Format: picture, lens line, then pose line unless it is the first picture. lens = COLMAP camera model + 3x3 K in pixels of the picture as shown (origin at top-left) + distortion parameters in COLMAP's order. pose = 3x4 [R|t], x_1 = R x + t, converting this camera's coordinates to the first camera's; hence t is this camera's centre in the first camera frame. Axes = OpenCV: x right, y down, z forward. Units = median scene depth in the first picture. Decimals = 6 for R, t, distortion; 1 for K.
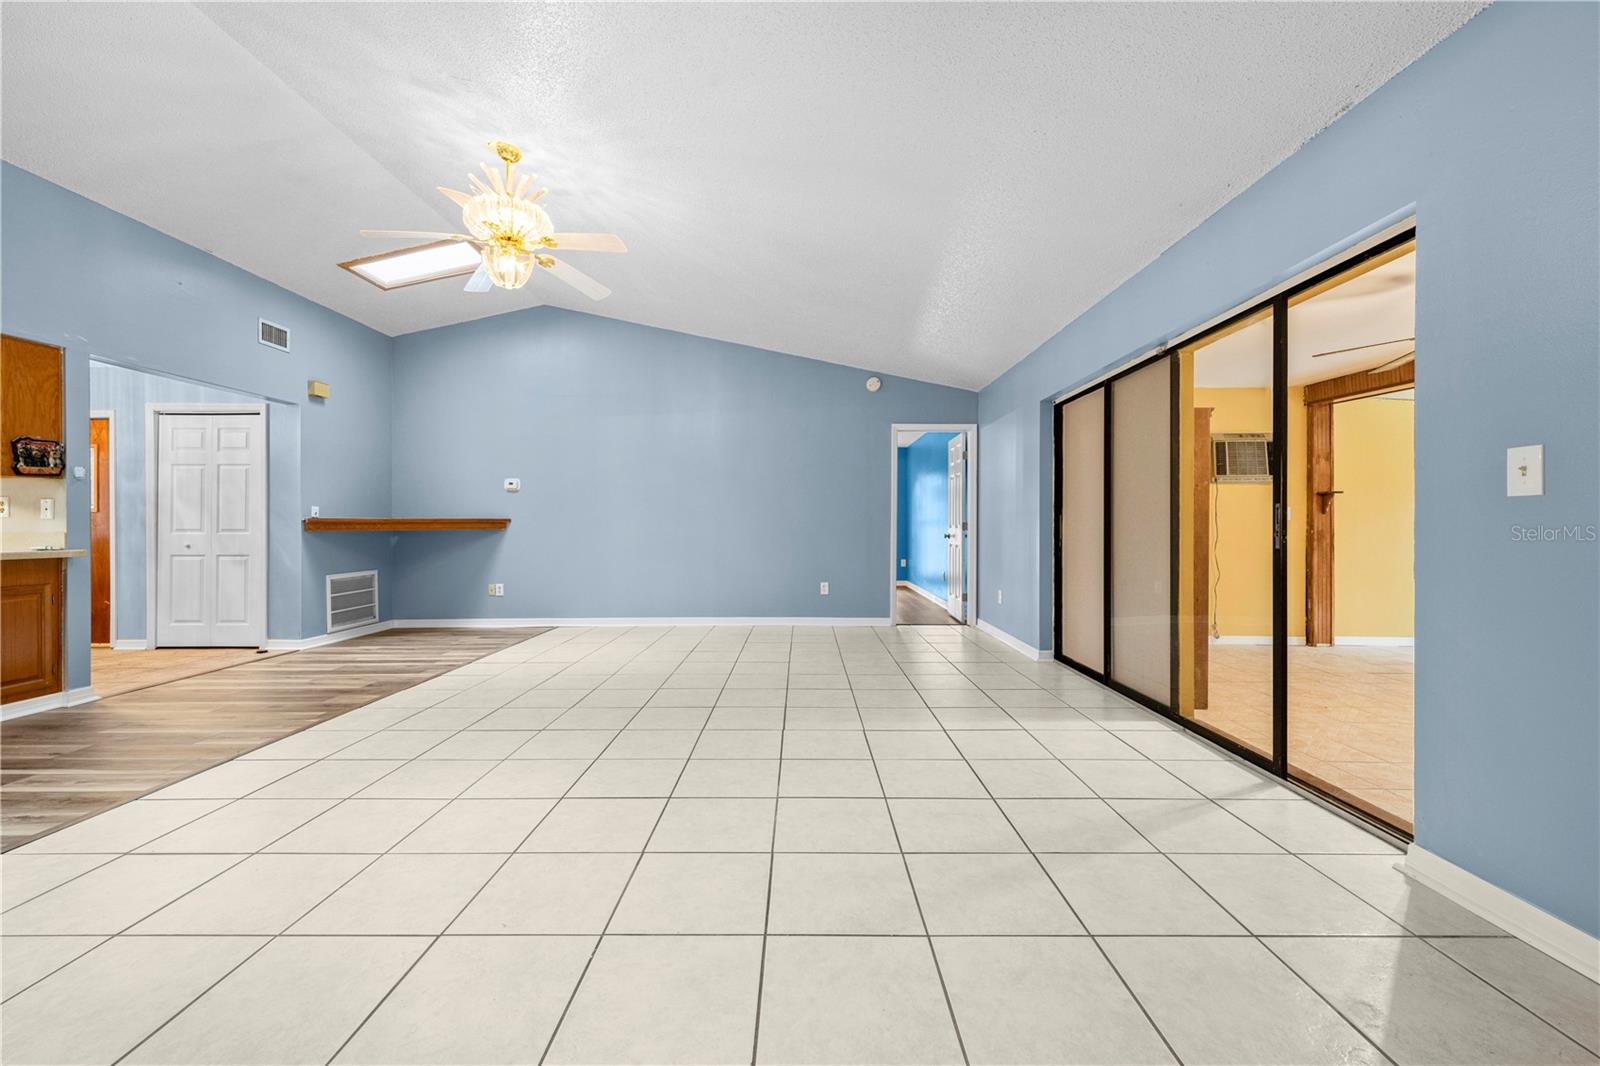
lens RADIAL K [[642.9, 0, 795.5], [0, 642.9, 524.9], [0, 0, 1]] dist [0.001184, 0.000238]
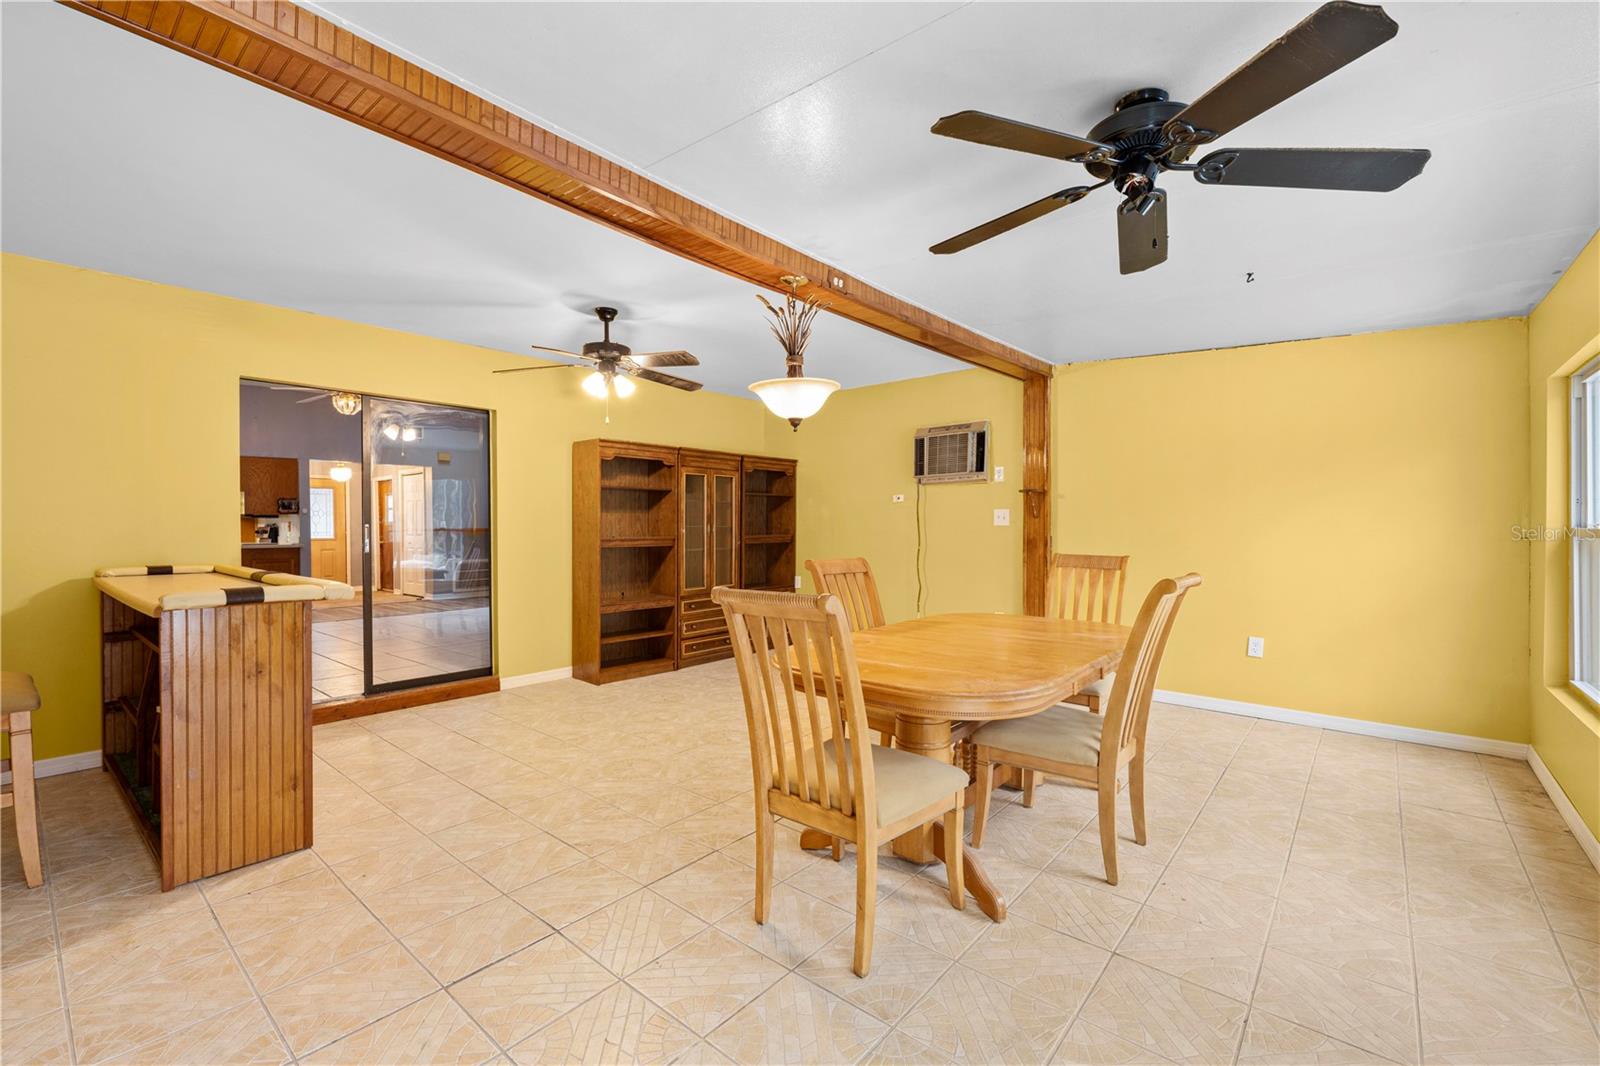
lens RADIAL K [[681.6, 0, 796.7], [0, 681.6, 522.8], [0, 0, 1]] dist [-0.000058, 0.000068]
pose [[0.760980, -0.008598, -0.648718, 1.292522], [0.007289, 0.999962, -0.004703, -0.009693], [0.648734, -0.001149, 0.761014, 0.190530]]
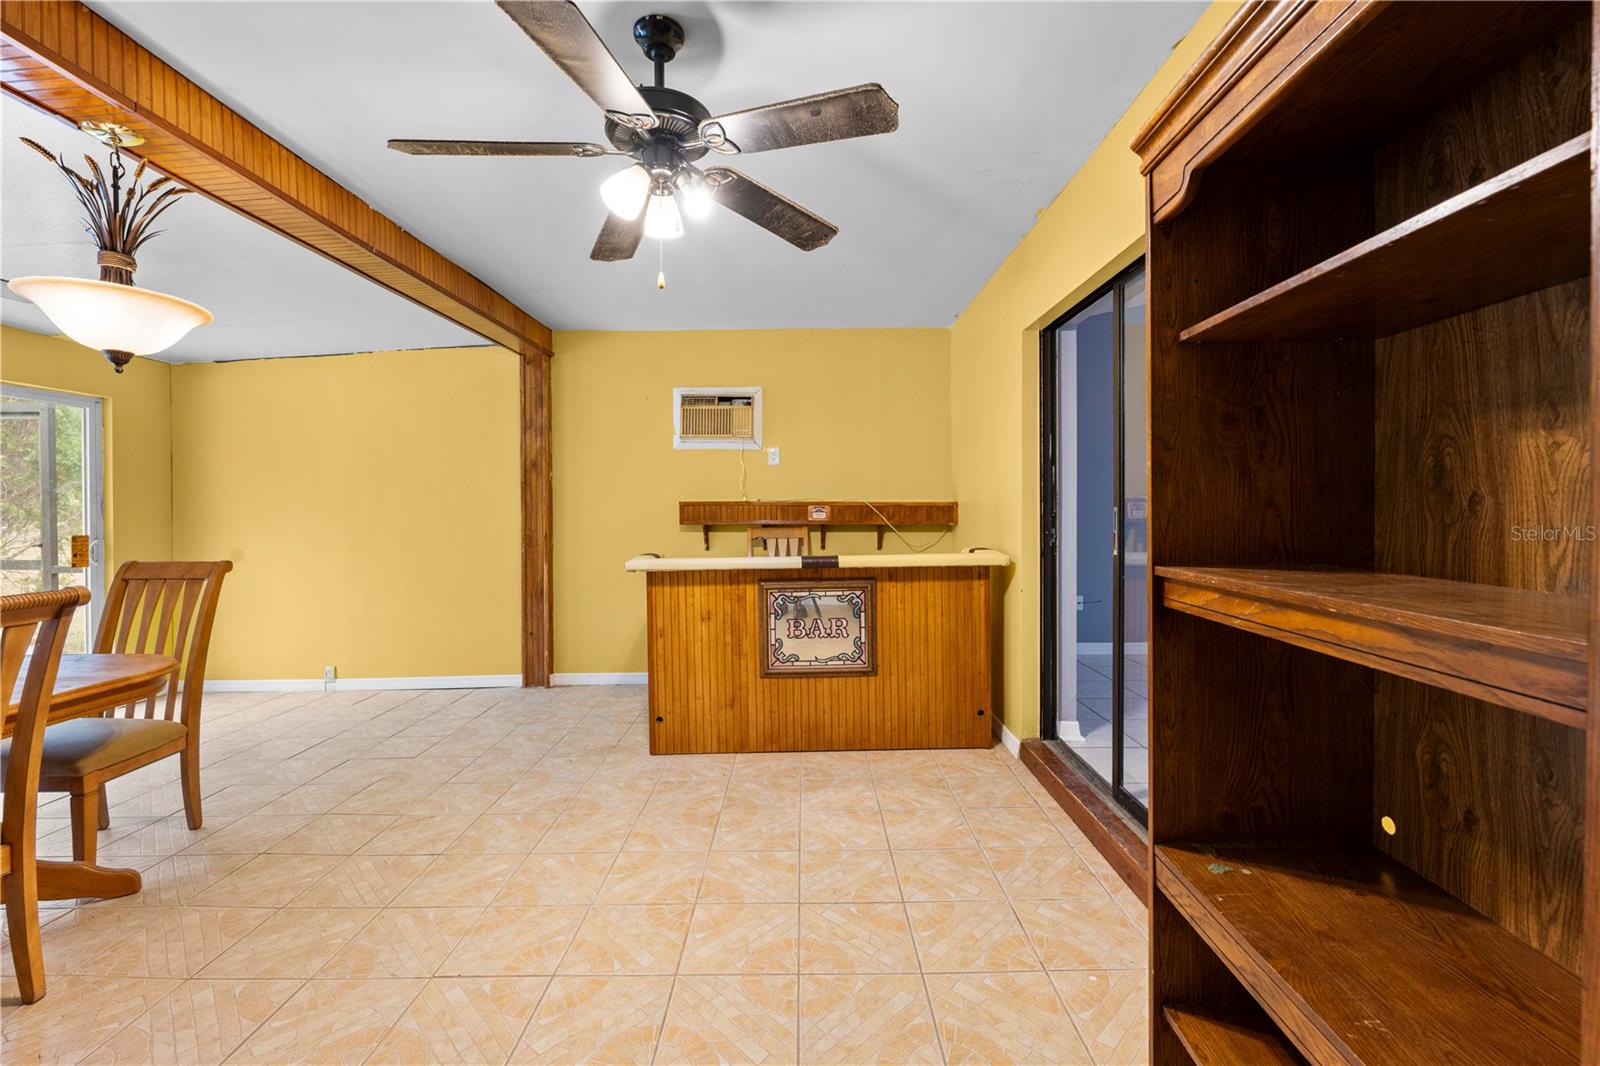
lens RADIAL K [[681.6, 0, 796.7], [0, 681.6, 522.8], [0, 0, 1]] dist [-0.000058, 0.000068]
pose [[-0.999925, 0.007111, 0.009938, 0.586421], [0.007262, 0.999857, 0.015248, -0.011699], [-0.009828, 0.015319, -0.999834, 0.953714]]
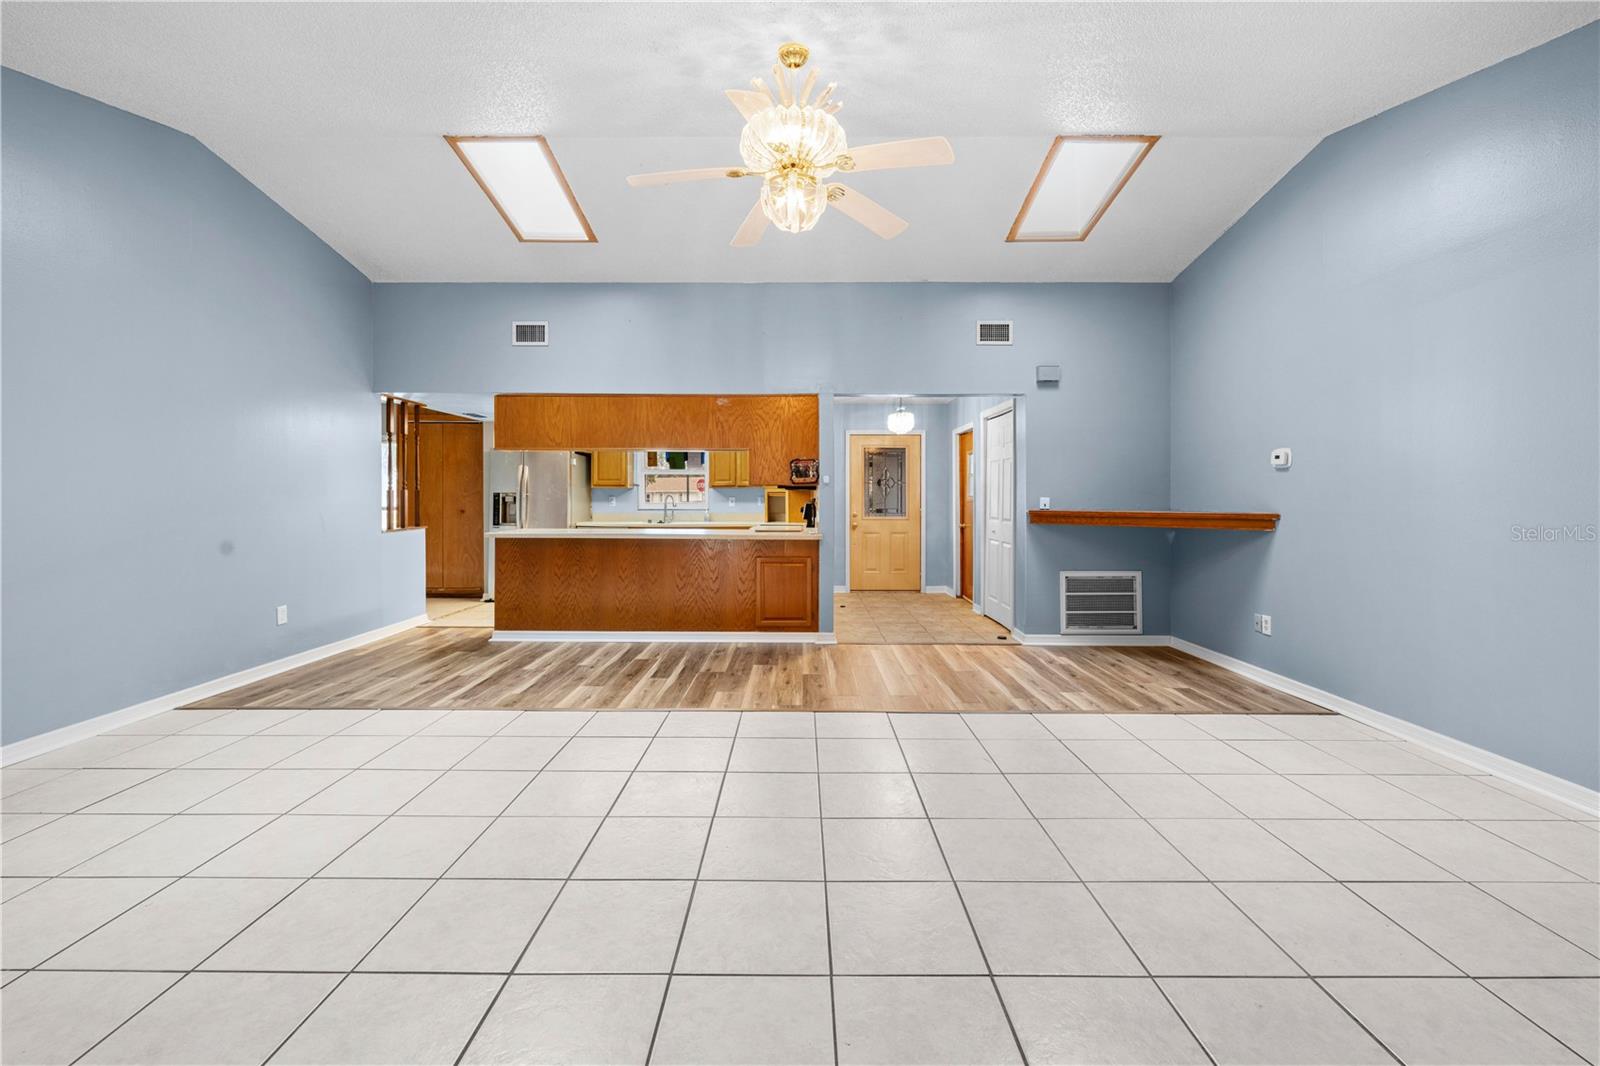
lens RADIAL K [[648.0, 0, 802.2], [0, 648.0, 499.8], [0, 0, 1]] dist [-0.001233, -0.000266]
pose [[0.006934, 0.007151, -0.999950, 0.214196], [-0.000659, 0.999974, 0.007146, -0.033078], [0.999976, 0.000610, 0.006938, 0.651983]]
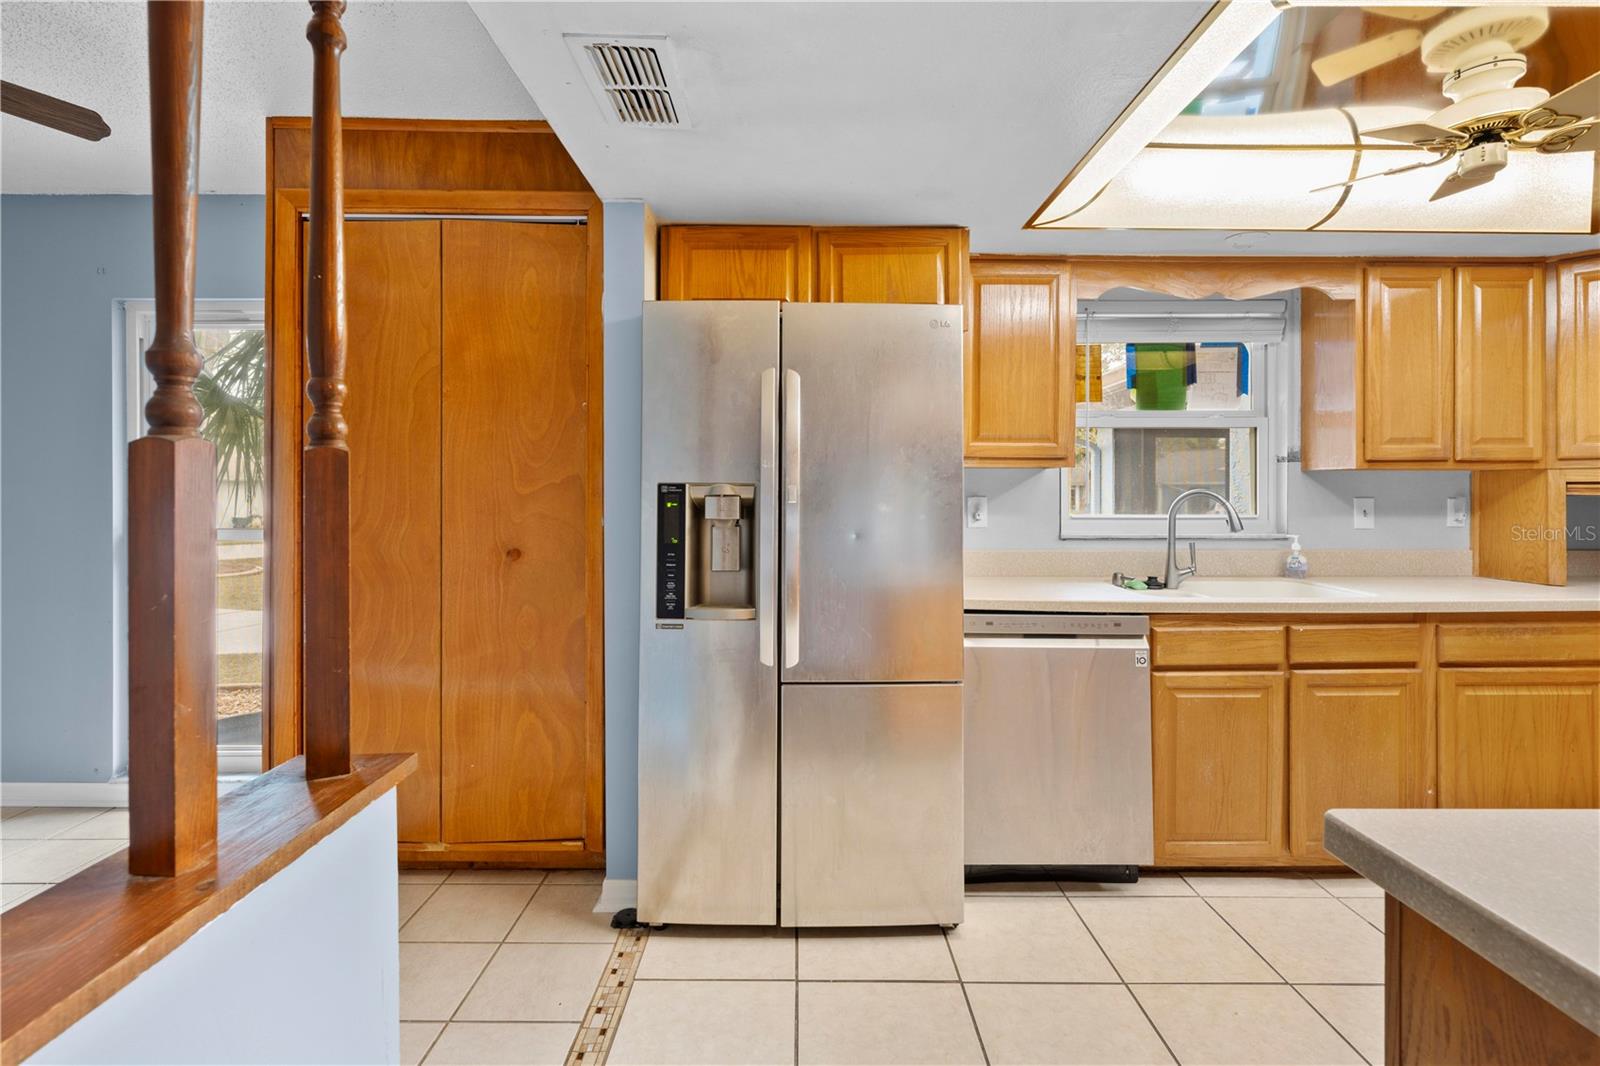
lens RADIAL K [[748.8, 0, 801.0], [0, 748.8, 491.9], [0, 0, 1]] dist [0.000739, 0.000103]
pose [[0.008388, 0.002888, -0.999961, -0.759289], [-0.000715, 0.999996, 0.002882, -0.034145], [0.999965, 0.000691, 0.008390, 0.088106]]
